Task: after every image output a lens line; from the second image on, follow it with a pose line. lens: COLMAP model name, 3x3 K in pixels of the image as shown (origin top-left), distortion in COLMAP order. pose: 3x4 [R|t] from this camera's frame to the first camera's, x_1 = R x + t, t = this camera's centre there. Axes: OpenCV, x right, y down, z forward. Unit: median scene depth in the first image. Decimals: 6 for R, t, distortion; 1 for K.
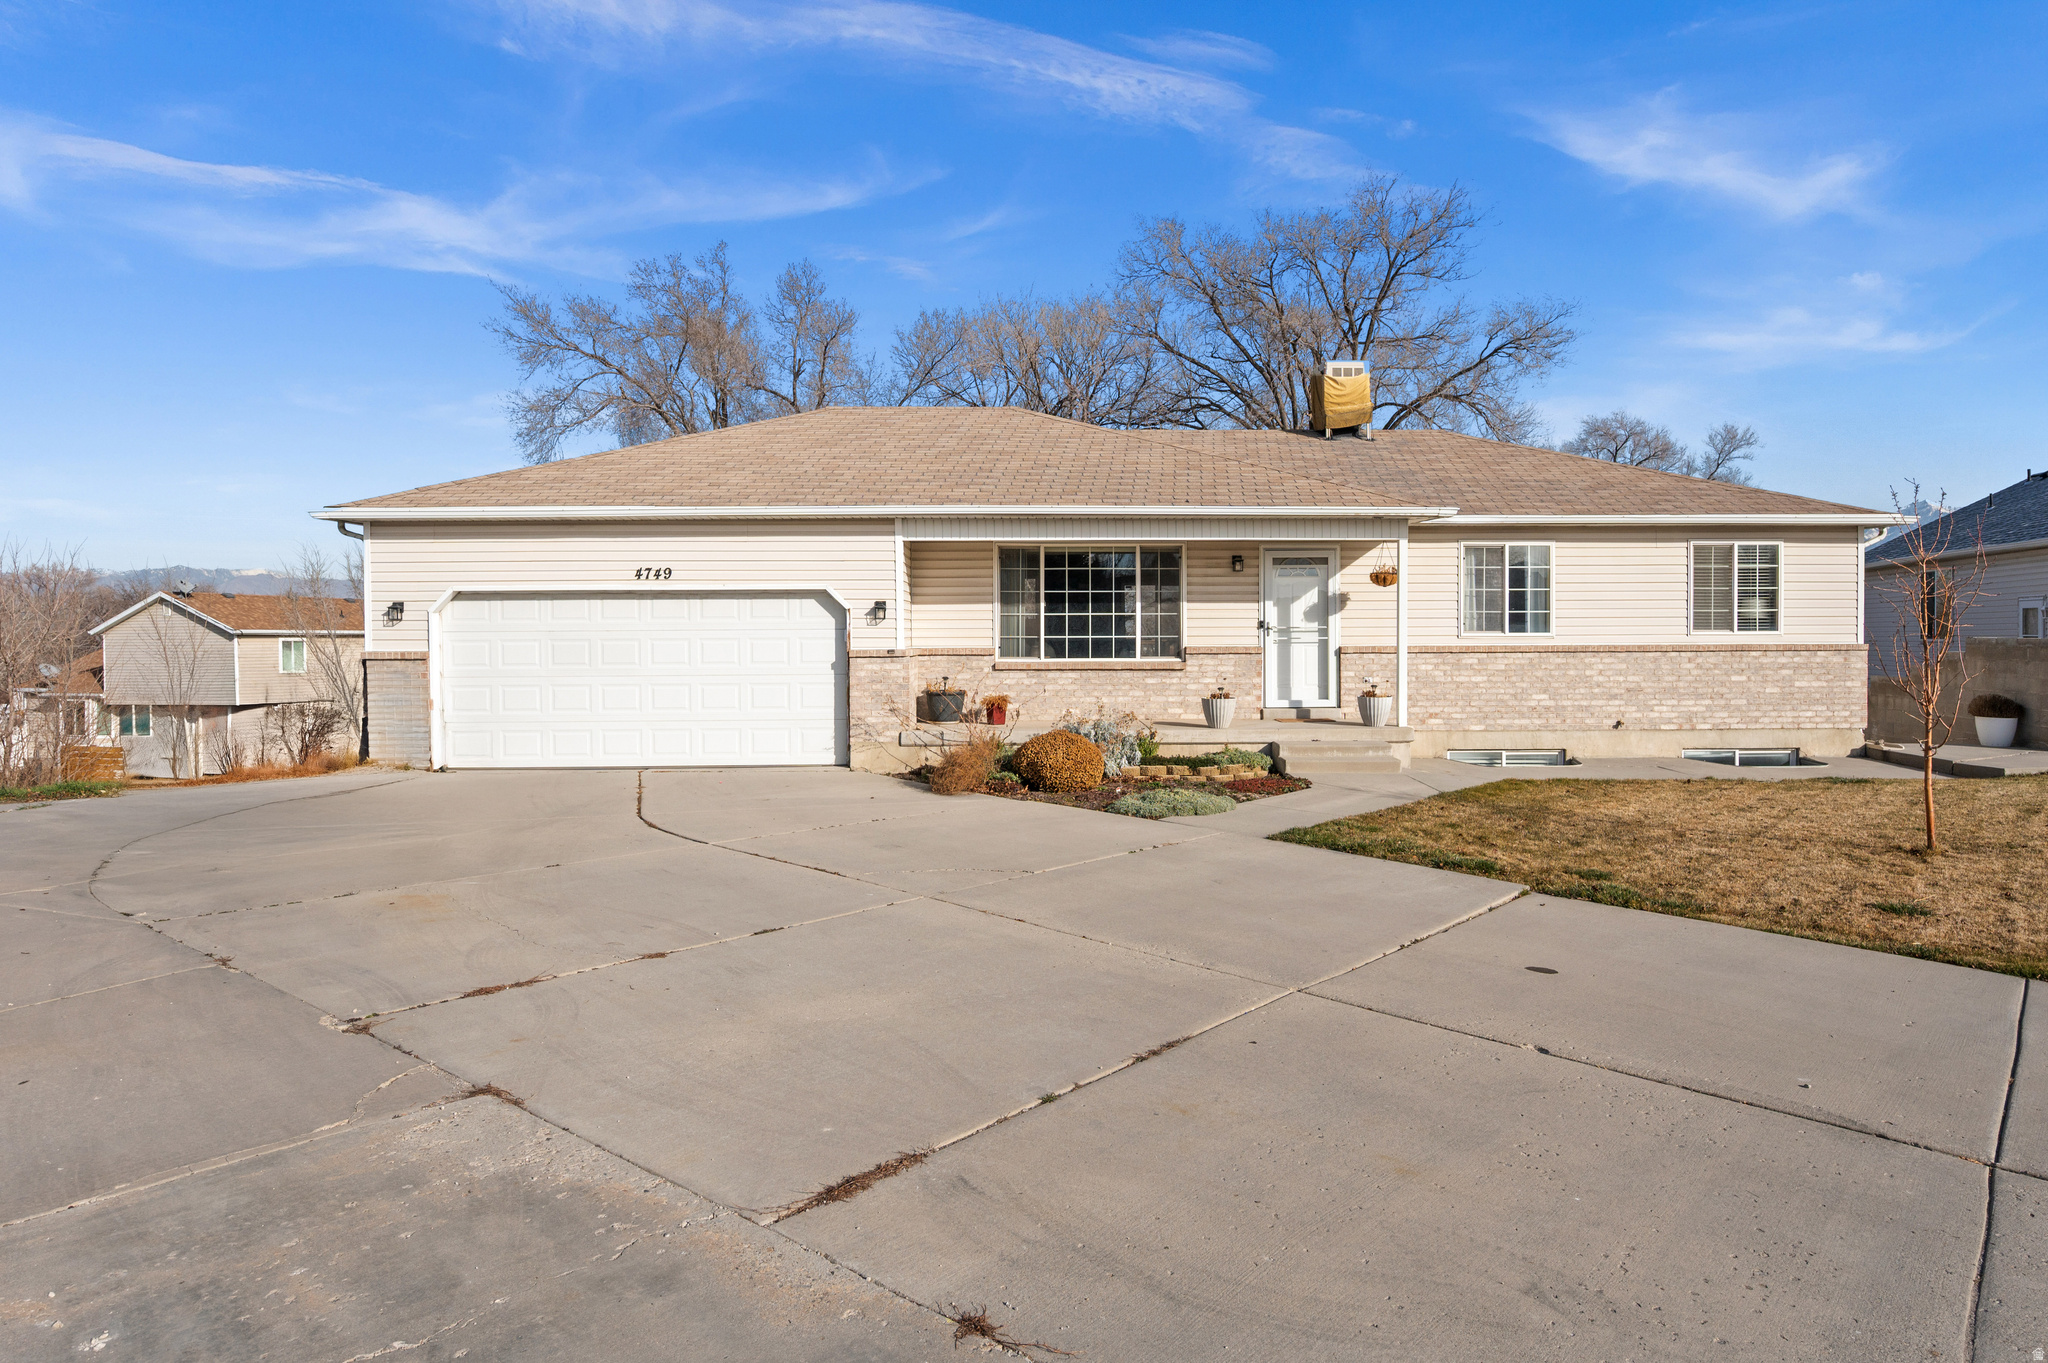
lens RADIAL K [[1171.6, 0, 1015.9], [0, 1171.6, 640.9], [0, 0, 1]] dist [-0.004277, 0.000396]
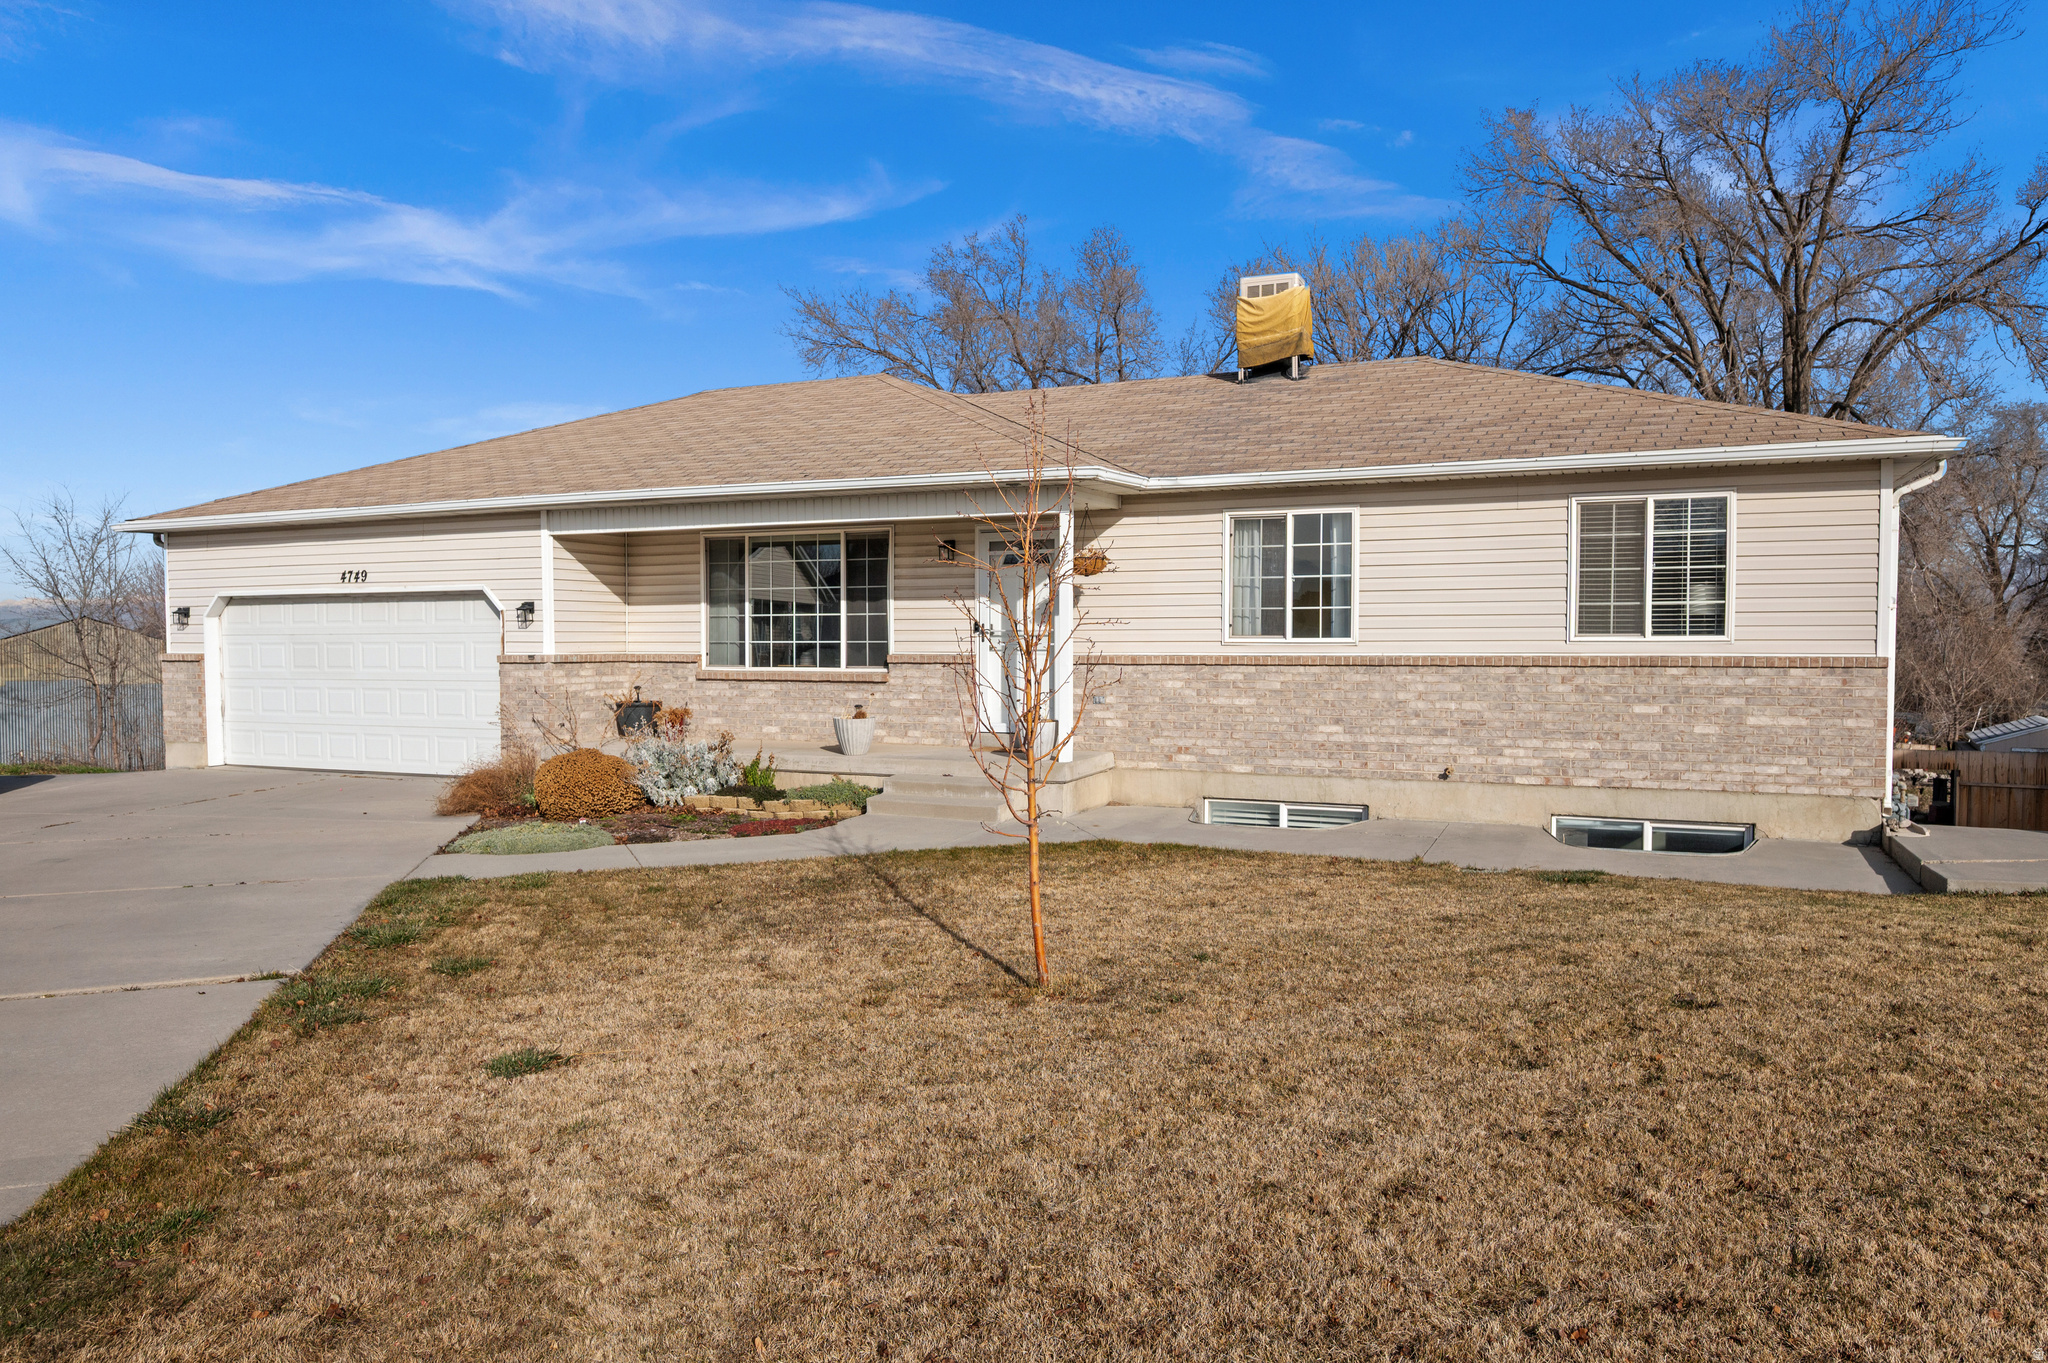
lens RADIAL K [[1299.7, 0, 1037.8], [0, 1299.7, 679.4], [0, 0, 1]] dist [-0.003378, -0.000800]
pose [[0.910931, 0.014436, -0.412306, 0.608386], [-0.004890, 0.999695, 0.024199, 0.000099], [0.412529, -0.020027, 0.910724, 0.218596]]
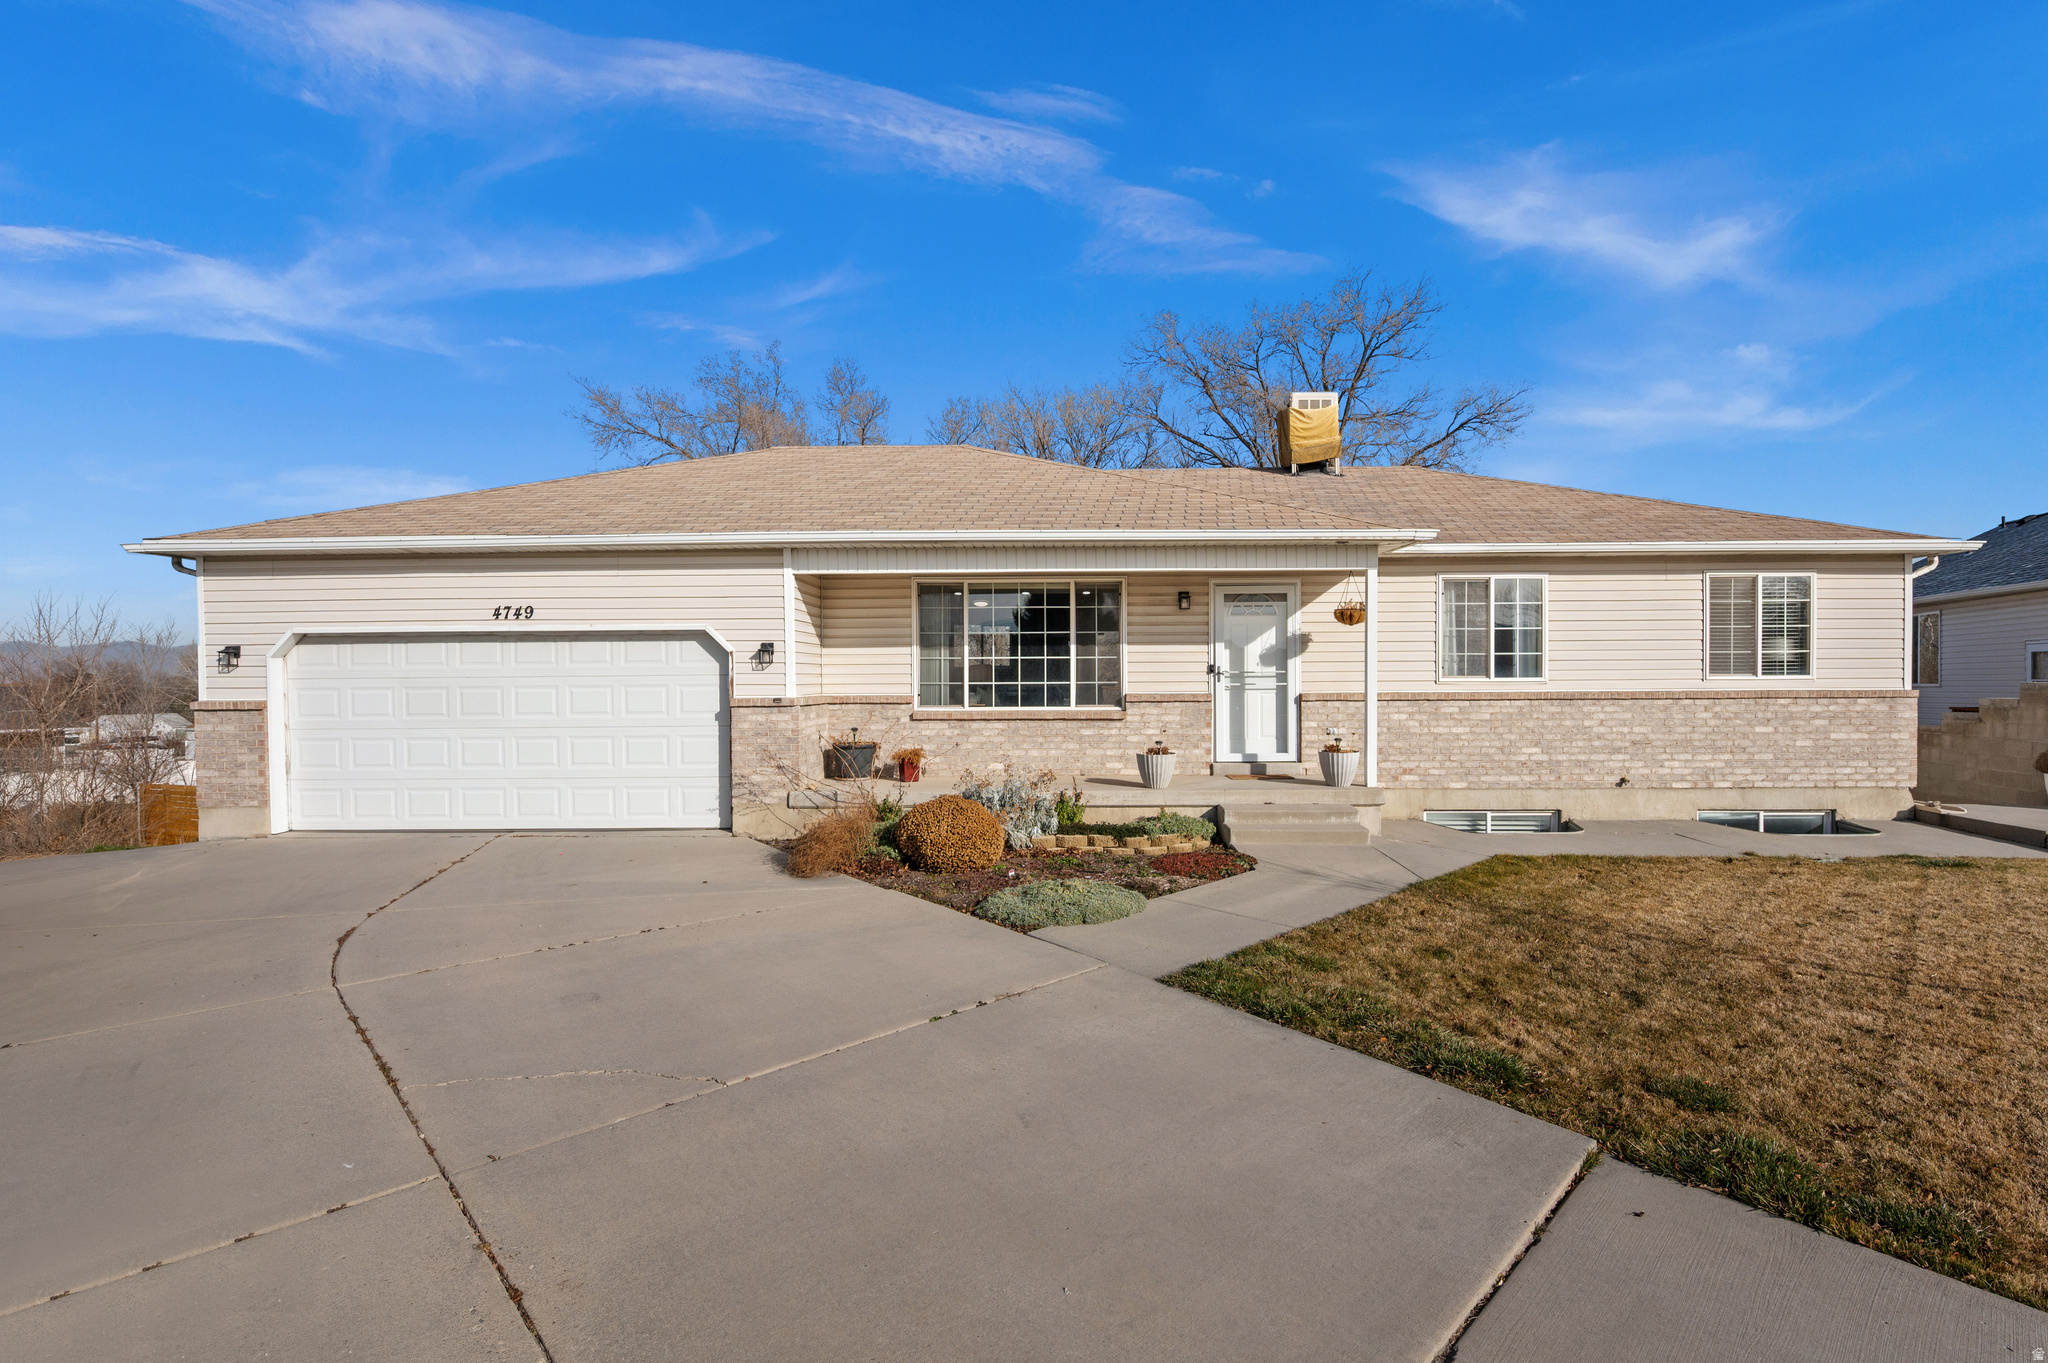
lens RADIAL K [[942.2, 0, 1023.1], [0, 942.2, 687.8], [0, 0, 1]] dist [-0.000879, -0.000632]
pose [[0.999130, -0.001524, -0.041673, 0.096195], [0.001598, 0.999997, 0.001738, -0.001052], [0.041670, -0.001803, 0.999130, 0.277092]]
